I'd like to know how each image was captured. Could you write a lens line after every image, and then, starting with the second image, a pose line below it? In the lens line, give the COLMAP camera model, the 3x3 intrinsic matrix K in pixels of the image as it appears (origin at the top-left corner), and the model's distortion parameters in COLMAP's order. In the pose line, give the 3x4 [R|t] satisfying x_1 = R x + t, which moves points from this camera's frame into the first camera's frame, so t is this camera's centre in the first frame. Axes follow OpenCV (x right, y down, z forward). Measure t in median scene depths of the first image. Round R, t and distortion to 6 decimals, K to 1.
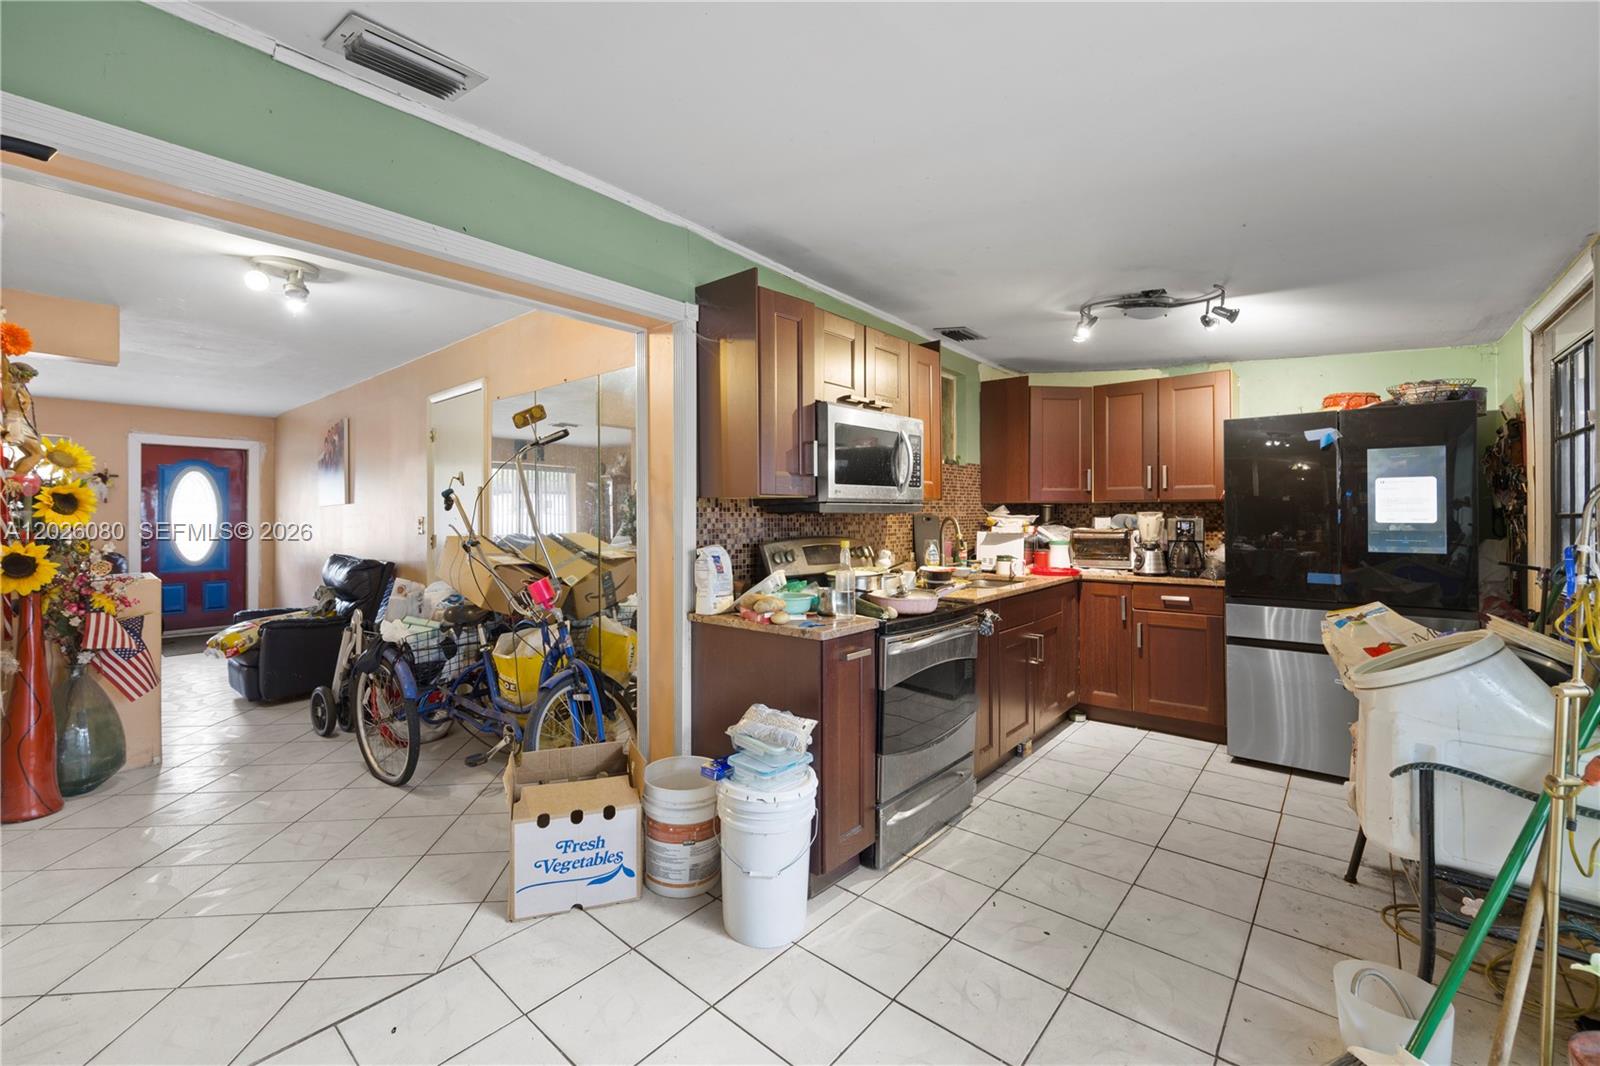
lens RADIAL K [[651.7, 0, 791.2], [0, 651.7, 513.9], [0, 0, 1]] dist [-0.000618, -0.000072]
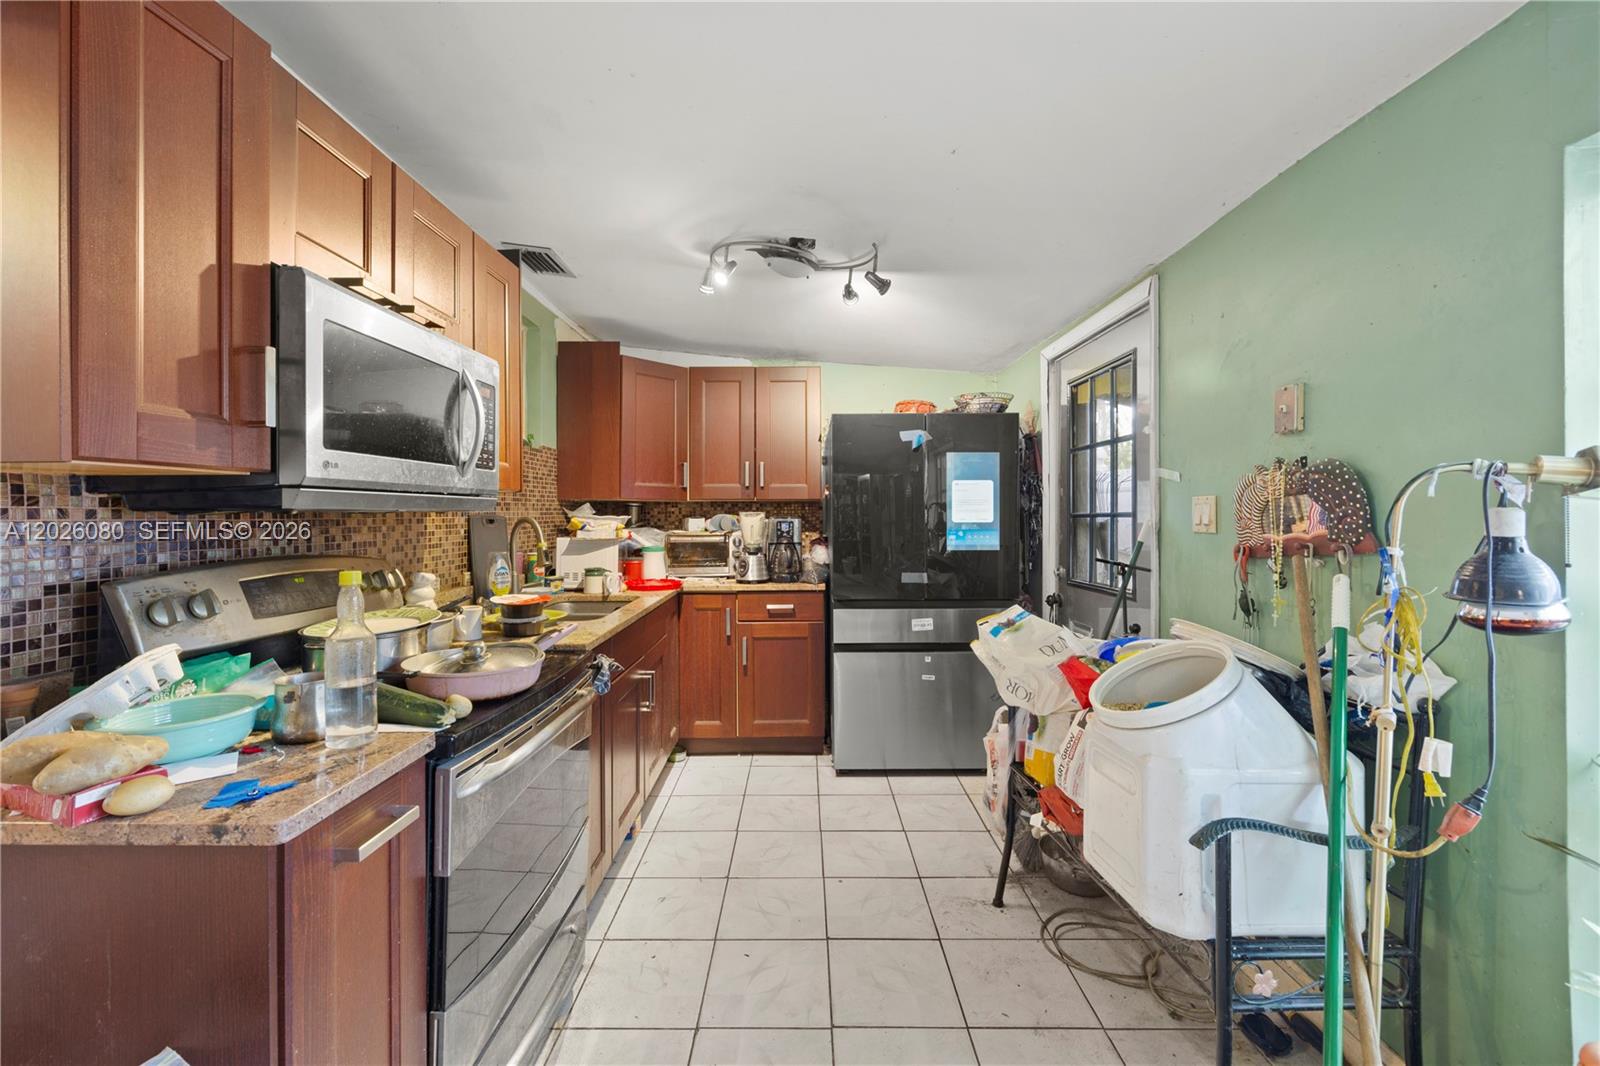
lens RADIAL K [[651.7, 0, 791.2], [0, 651.7, 513.9], [0, 0, 1]] dist [-0.000618, -0.000072]
pose [[0.771384, 0.001573, 0.636368, 0.022707], [-0.000129, 0.999997, -0.002315, 0.002041], [-0.636370, 0.001704, 0.771382, 0.338911]]
